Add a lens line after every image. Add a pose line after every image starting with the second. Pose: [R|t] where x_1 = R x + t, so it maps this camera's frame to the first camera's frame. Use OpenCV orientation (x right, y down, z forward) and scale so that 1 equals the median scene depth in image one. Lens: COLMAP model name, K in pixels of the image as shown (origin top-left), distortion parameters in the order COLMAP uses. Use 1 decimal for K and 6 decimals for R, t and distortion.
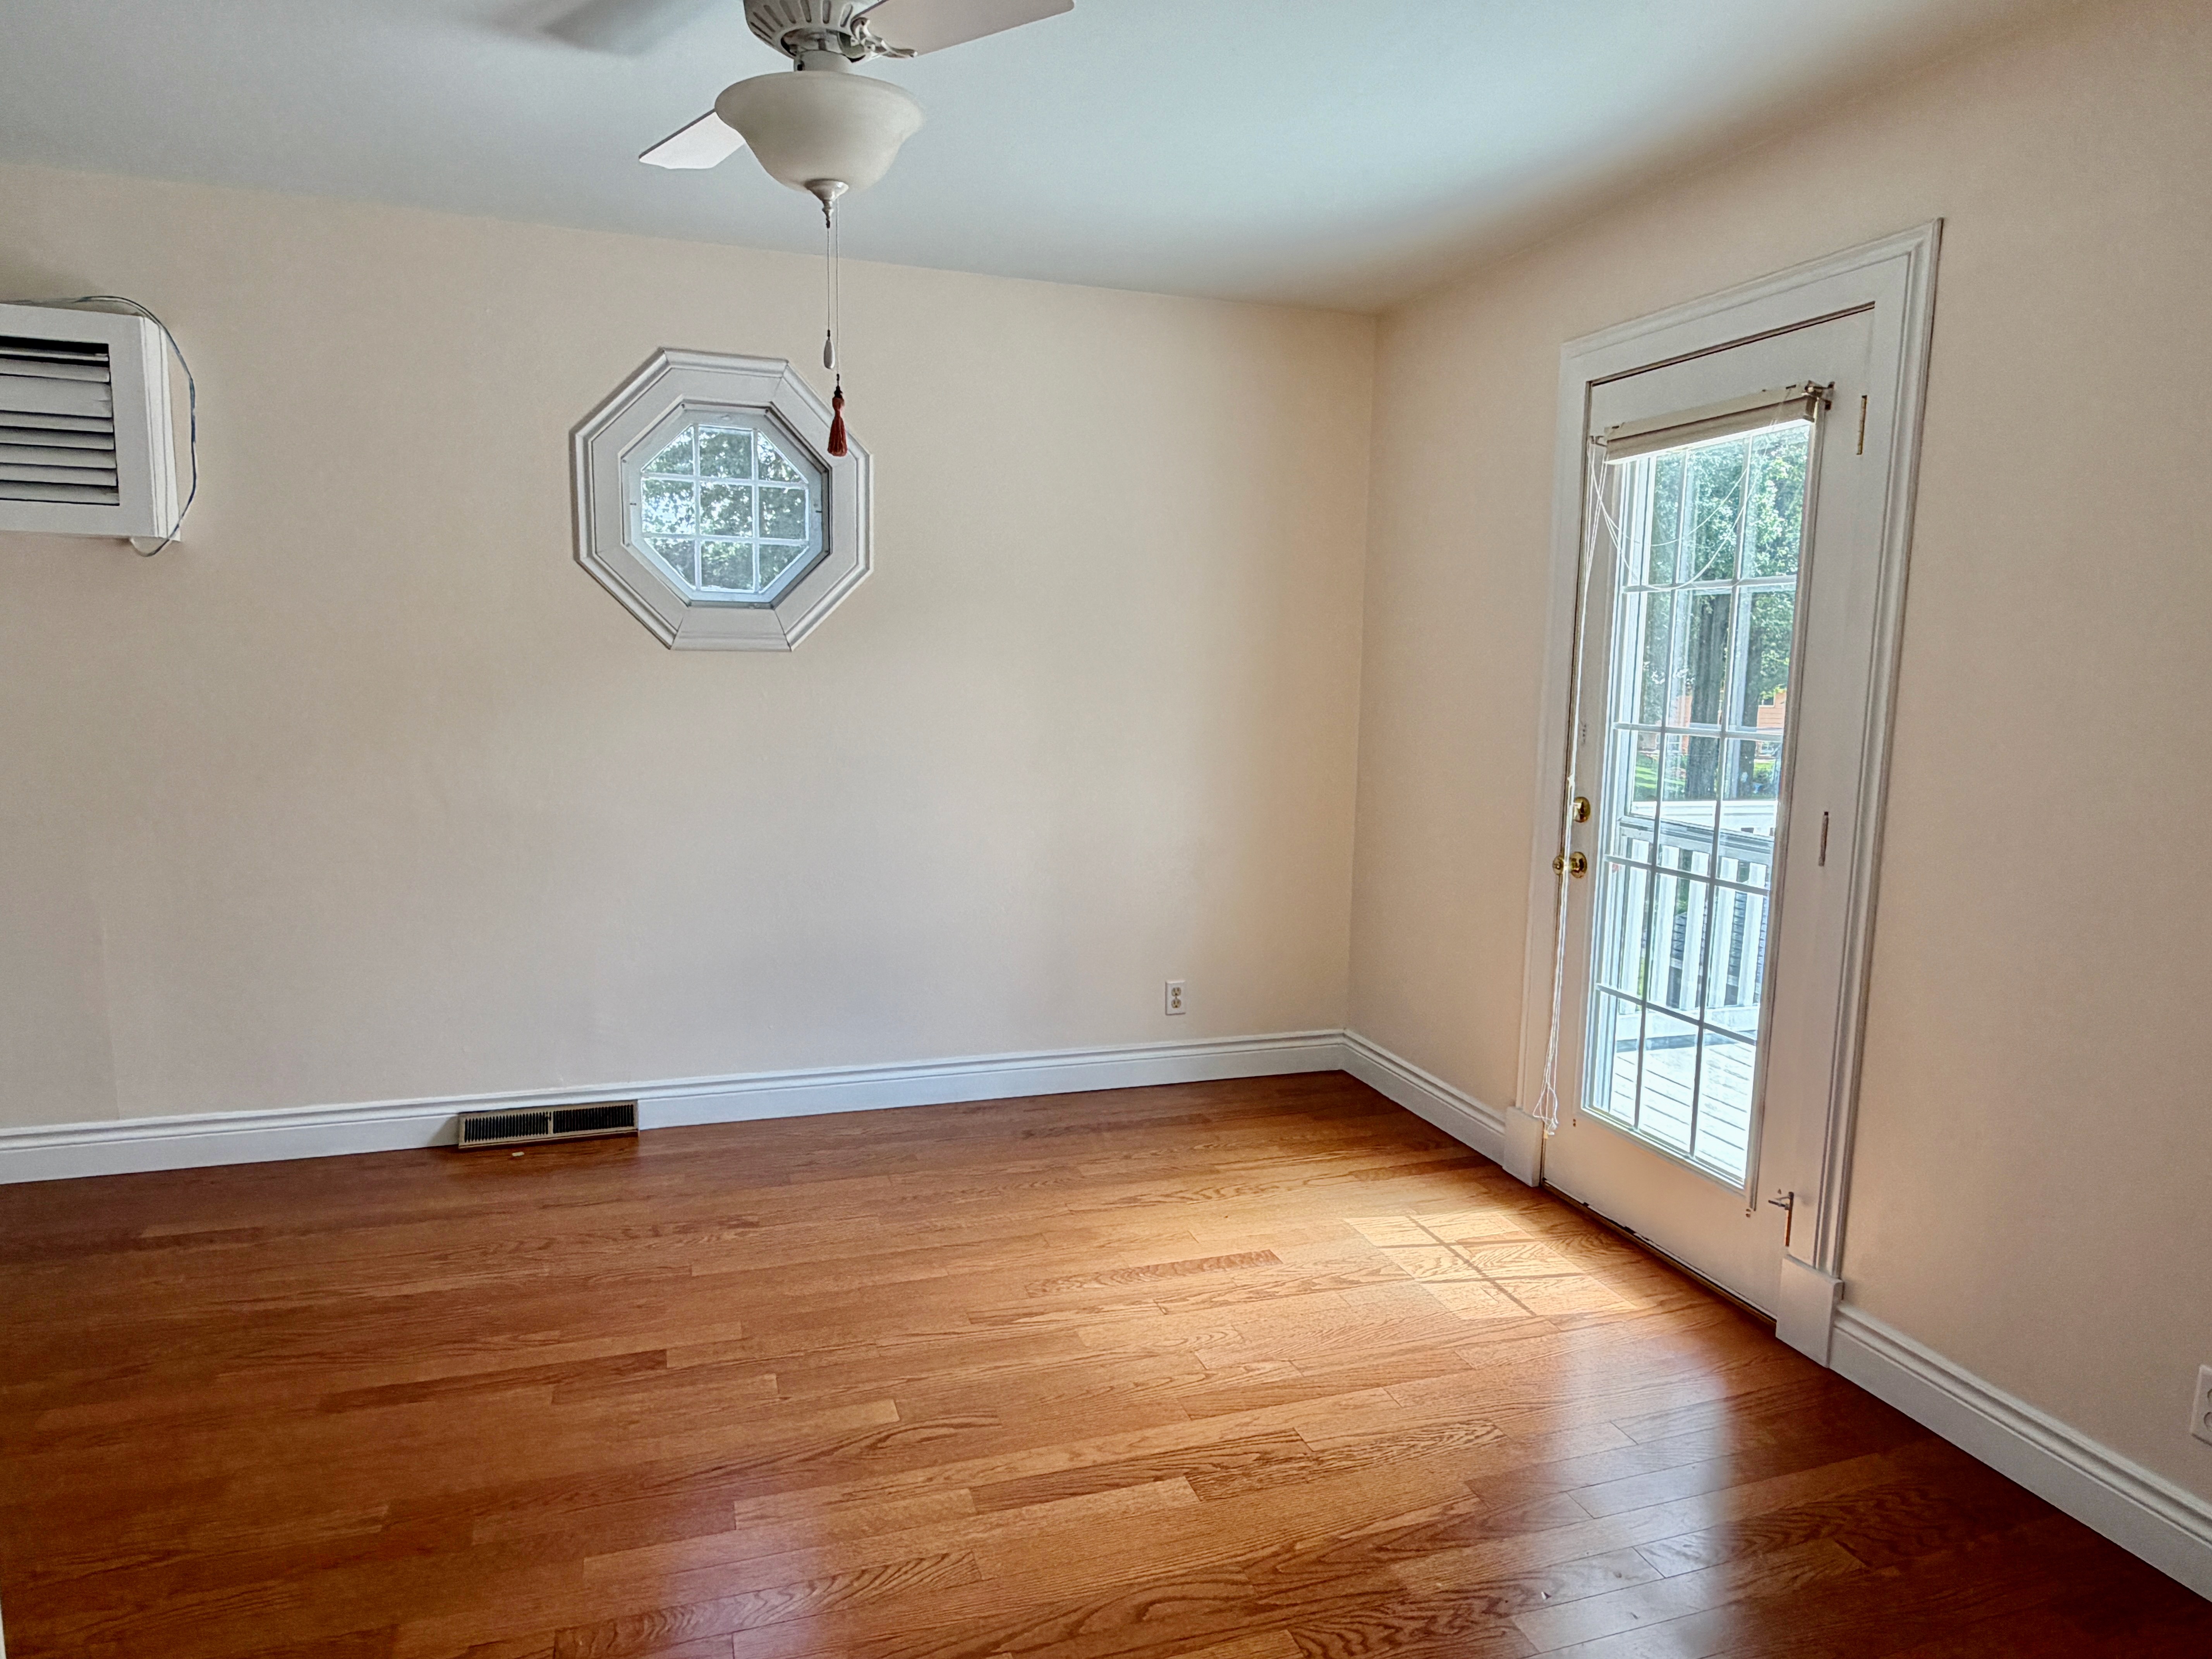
lens RADIAL K [[1343.9, 0, 1099.5], [0, 1343.9, 833.0], [0, 0, 1]] dist [-0.002950, 0.000343]
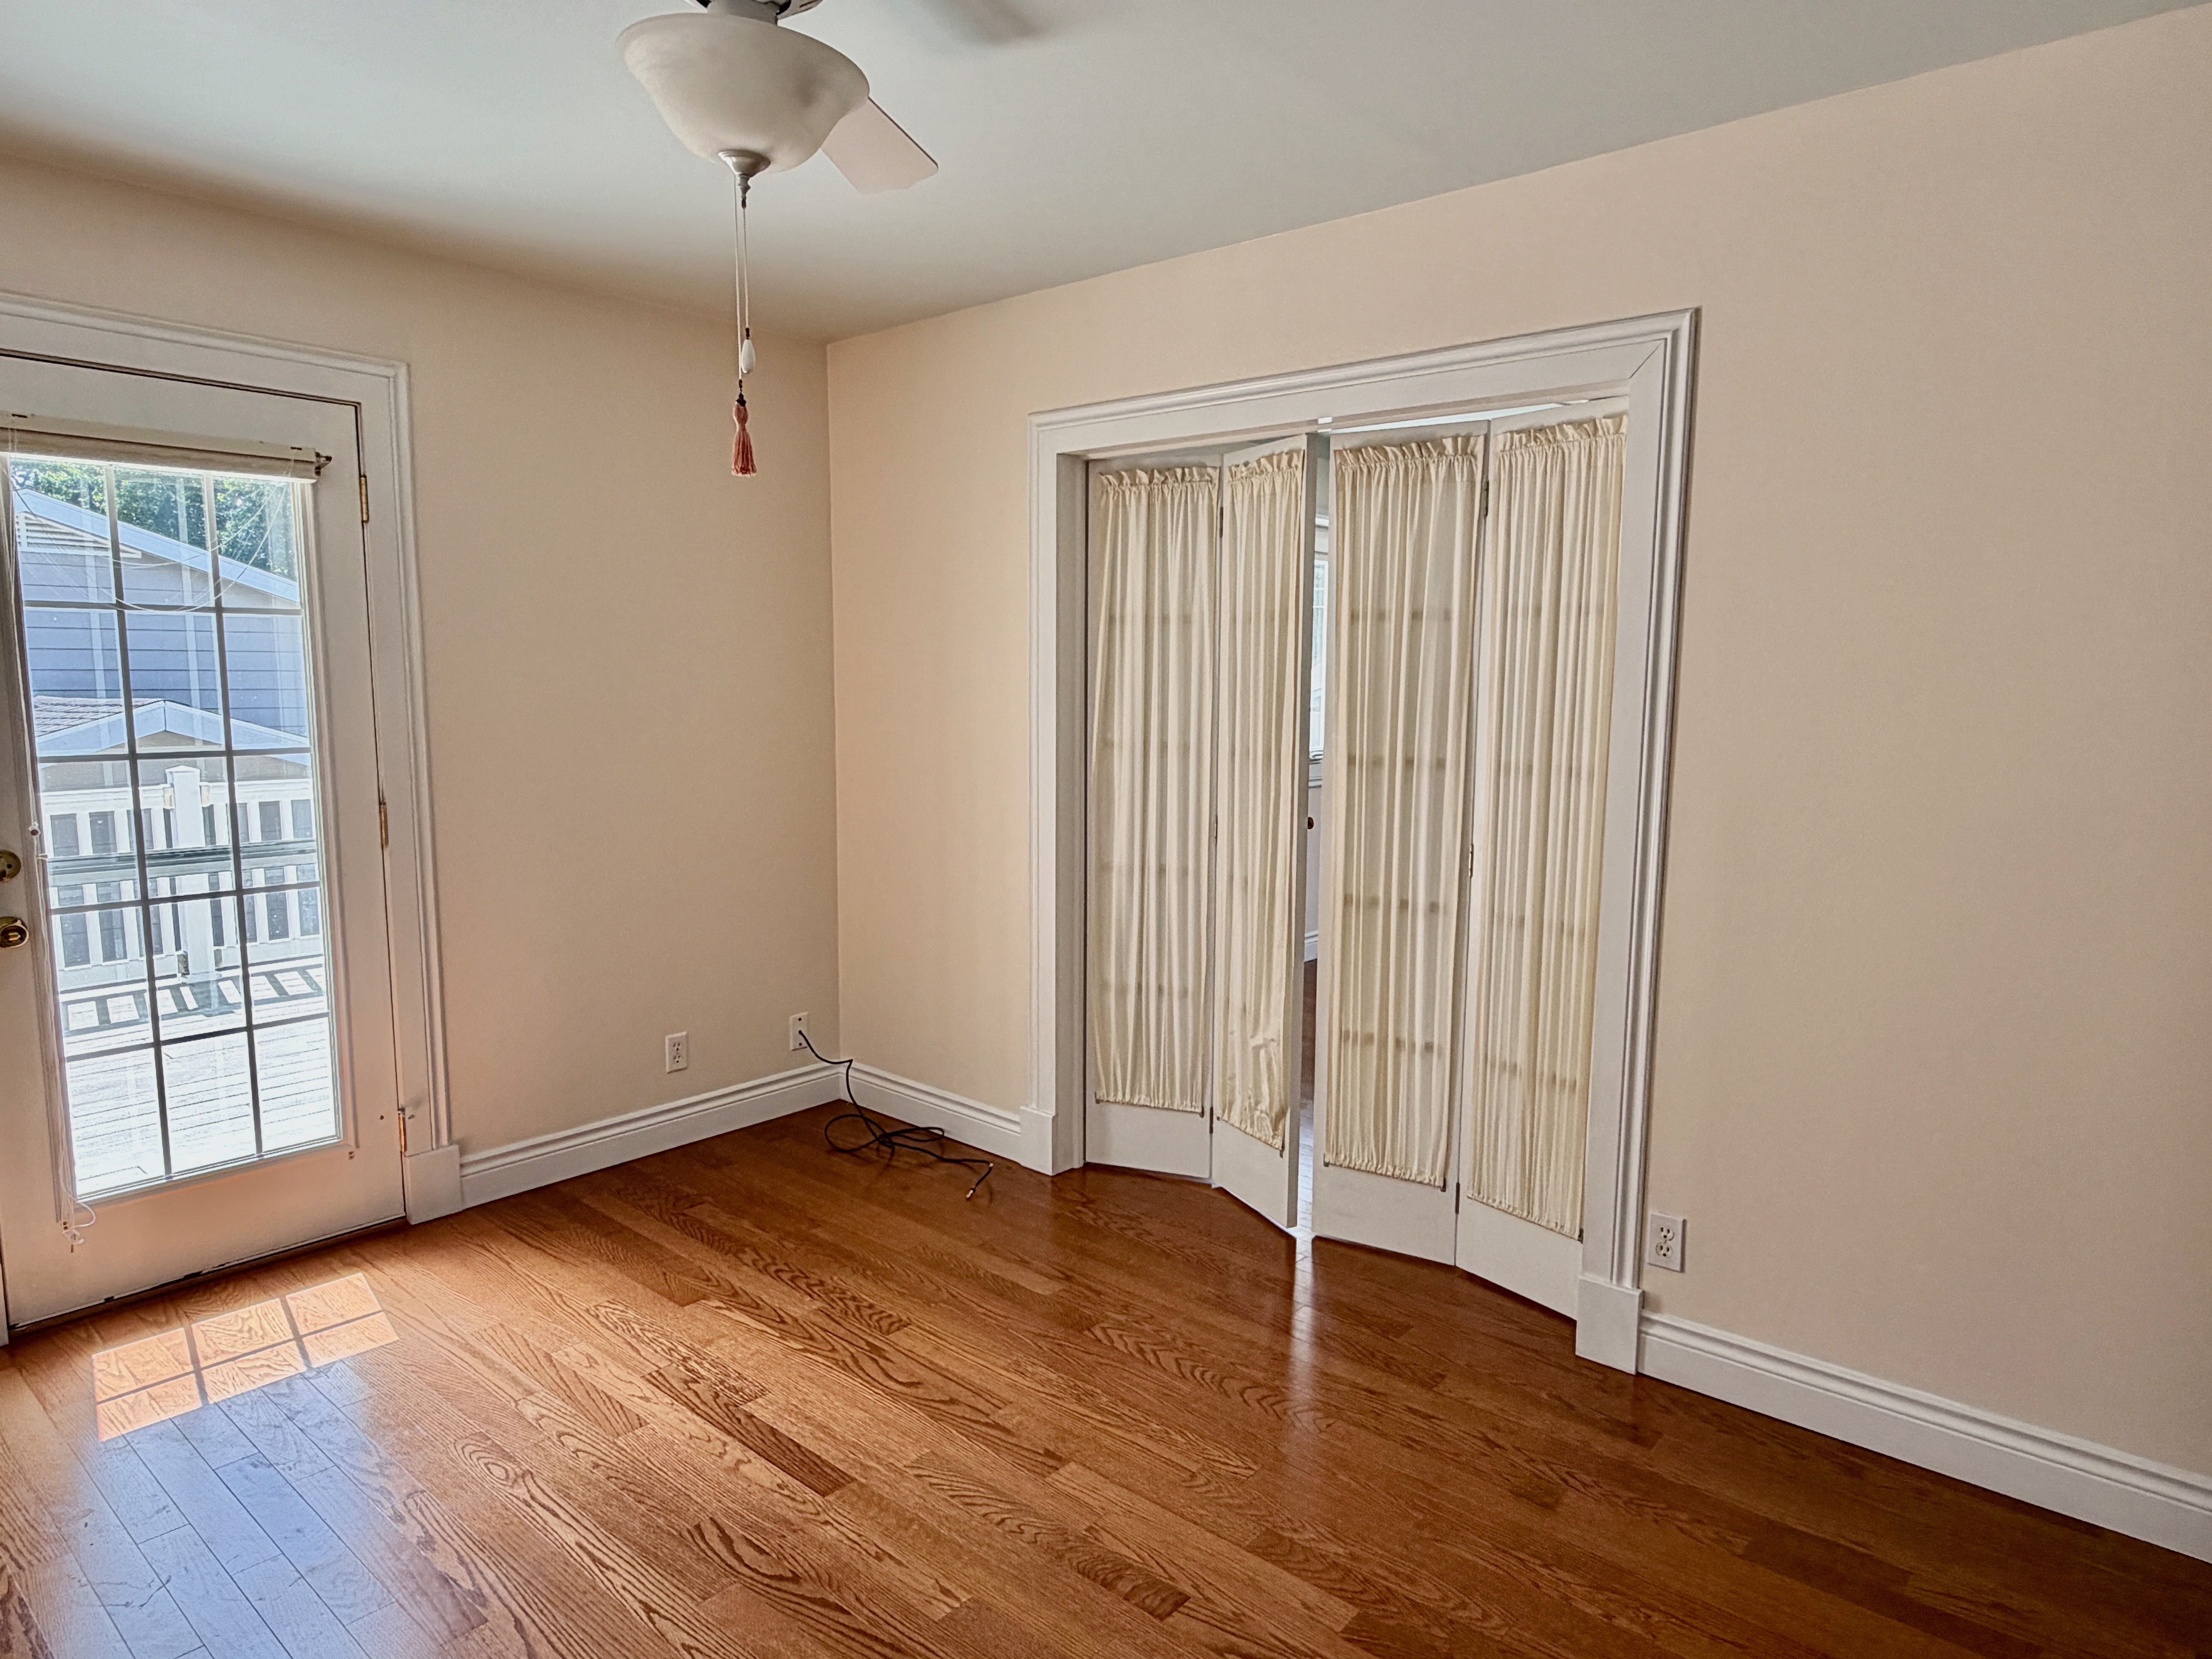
lens RADIAL K [[1343.9, 0, 1100.4], [0, 1343.9, 832.4], [0, 0, 1]] dist [-0.002950, 0.000343]
pose [[-0.520226, -0.121038, 0.845408, -0.806896], [0.098577, 0.974779, 0.200220, -0.160103], [-0.848320, 0.187497, -0.495174, 0.970521]]
